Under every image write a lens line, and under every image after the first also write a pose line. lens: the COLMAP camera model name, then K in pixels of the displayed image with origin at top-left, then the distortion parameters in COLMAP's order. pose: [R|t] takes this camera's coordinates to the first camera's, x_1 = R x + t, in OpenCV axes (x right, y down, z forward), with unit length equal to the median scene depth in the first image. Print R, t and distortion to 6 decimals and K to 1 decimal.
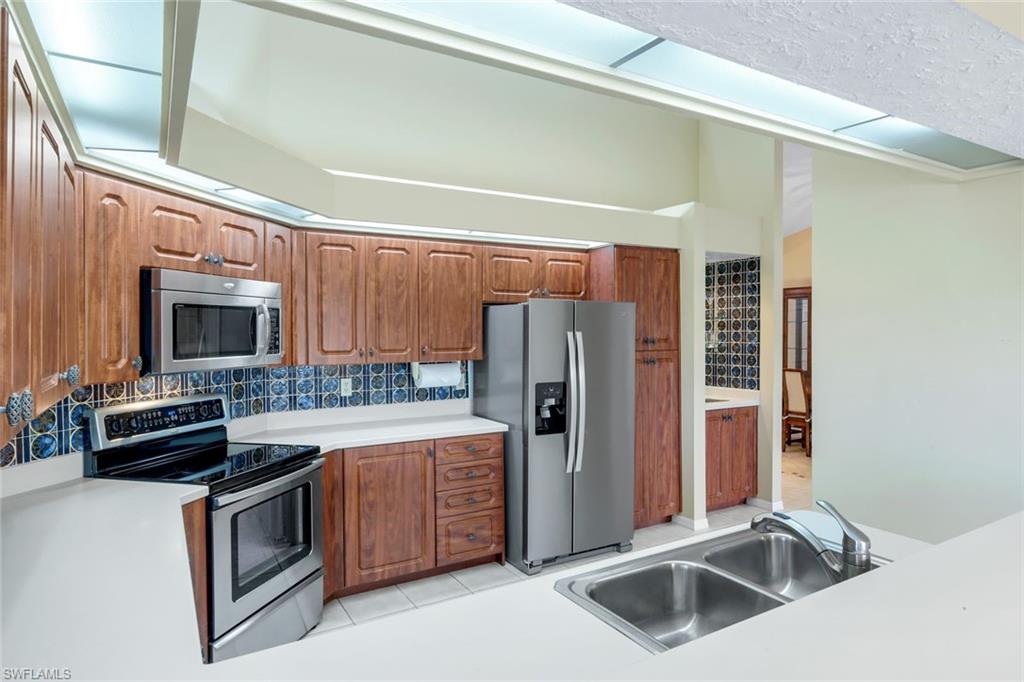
lens RADIAL K [[596.6, 0, 516.5], [0, 596.6, 342.1], [0, 0, 1]] dist [0.001765, -0.000771]
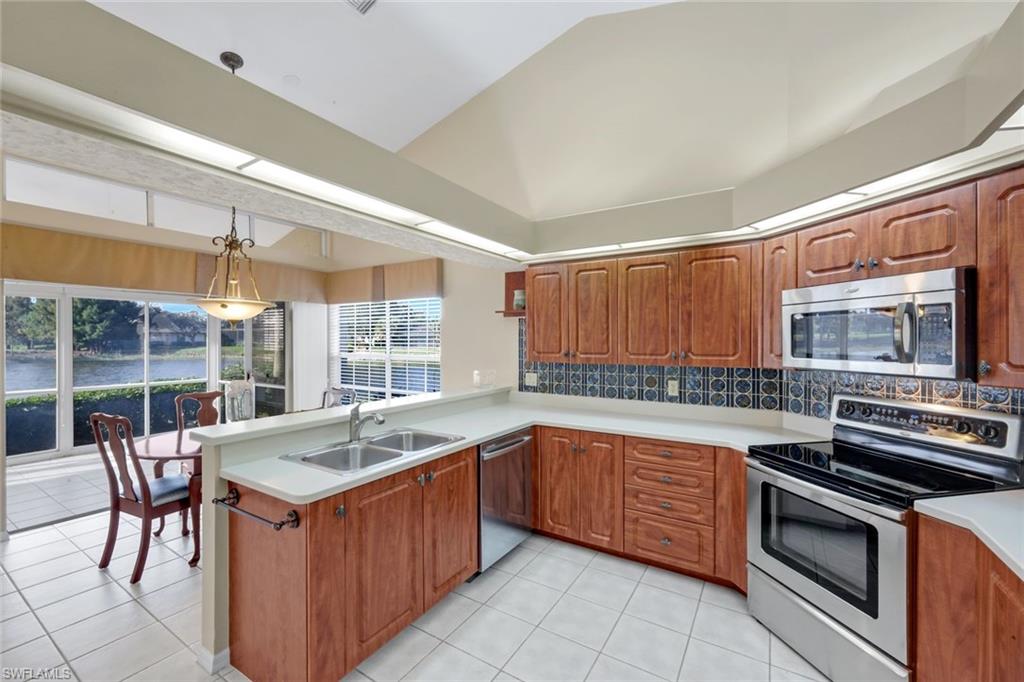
lens RADIAL K [[417.5, 0, 508.8], [0, 417.5, 340.0], [0, 0, 1]] dist [-0.001666, 0.000010]
pose [[-0.893584, 0.001824, -0.448892, 0.280945], [-0.007402, 0.999796, 0.018797, -0.014633], [0.448835, 0.020120, -0.893388, 1.089782]]
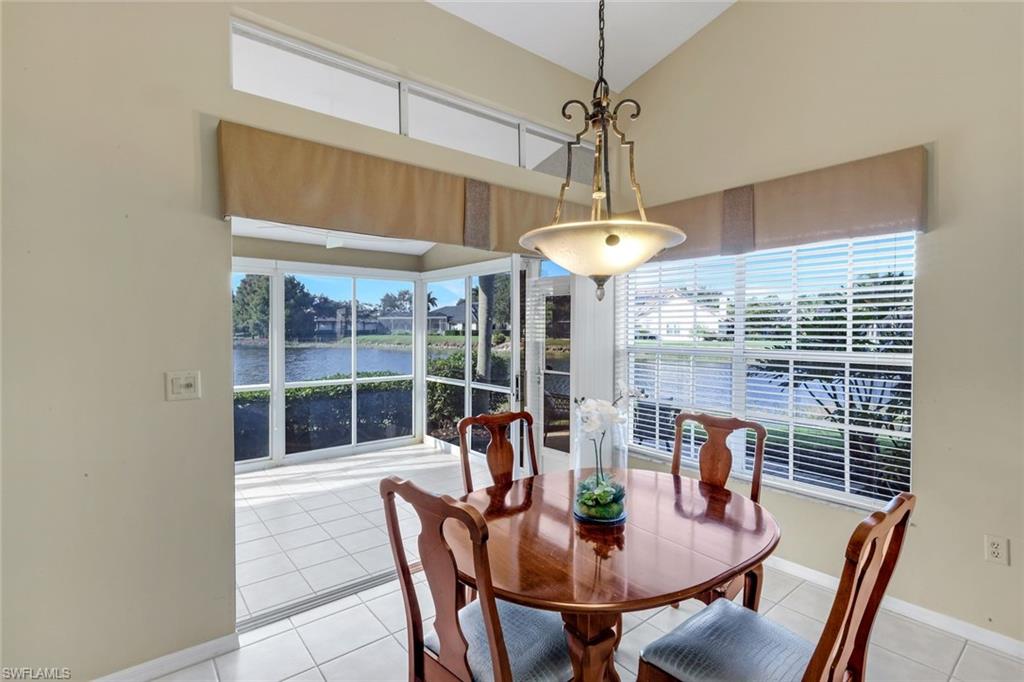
lens RADIAL K [[479.0, 0, 511.5], [0, 479.0, 336.4], [0, 0, 1]] dist [-0.003295, -0.000448]
pose [[-0.990181, 0.002918, -0.139764, 0.575872], [-0.002143, 0.999348, 0.036042, 0.008775], [0.139778, 0.035987, -0.989529, 0.466888]]
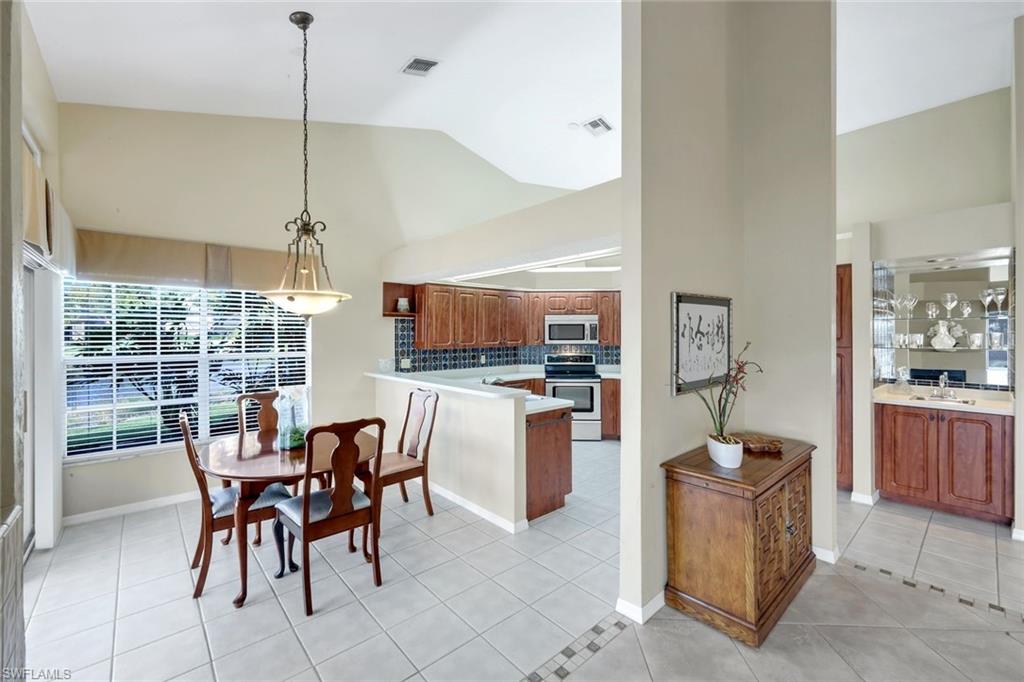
lens RADIAL K [[417.5, 0, 509.4], [0, 417.5, 332.5], [0, 0, 1]] dist [-0.001666, 0.000010]
pose [[0.175369, 0.001276, -0.984502, 1.284221], [-0.016395, 0.999864, -0.001624, -0.006158], [0.984366, 0.016426, 0.175367, 0.237293]]
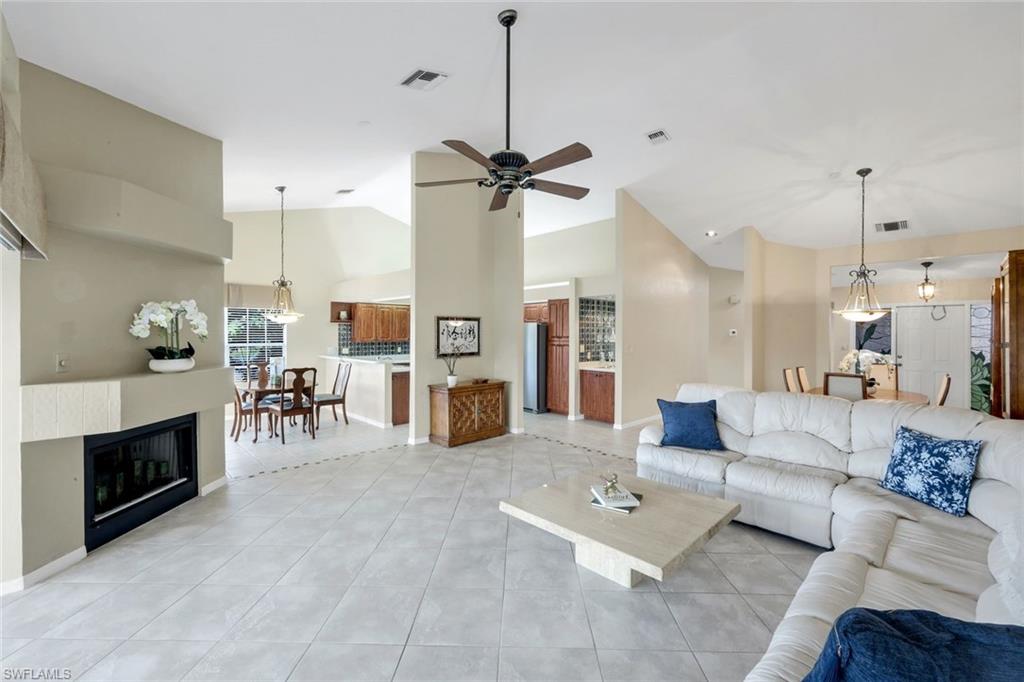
lens RADIAL K [[417.5, 0, 510.6], [0, 417.5, 337.2], [0, 0, 1]] dist [-0.001666, 0.000010]
pose [[0.214103, 0.013153, -0.976723, 2.366488], [-0.022416, 0.999712, 0.008549, -0.014883], [0.976554, 0.020064, 0.214336, 0.560321]]
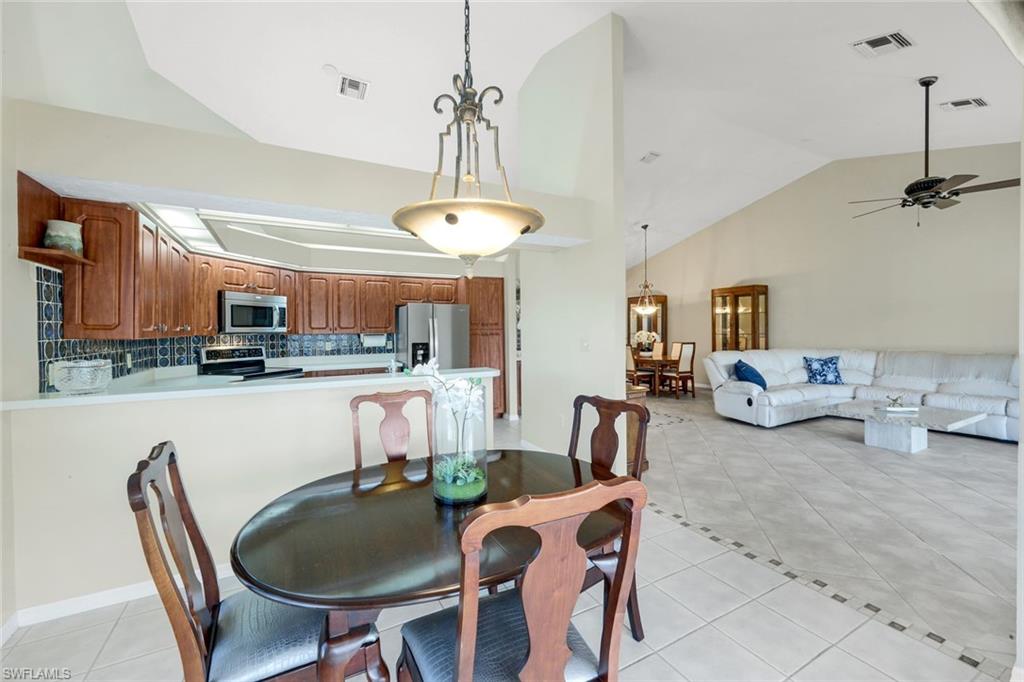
lens RADIAL K [[417.5, 0, 512.0], [0, 417.5, 337.2], [0, 0, 1]] dist [-0.001666, 0.000010]
pose [[0.998847, -0.004193, -0.047814, 0.482986], [0.004084, 0.999989, -0.002385, 0.056831], [0.047823, 0.002186, 0.998853, -0.487504]]
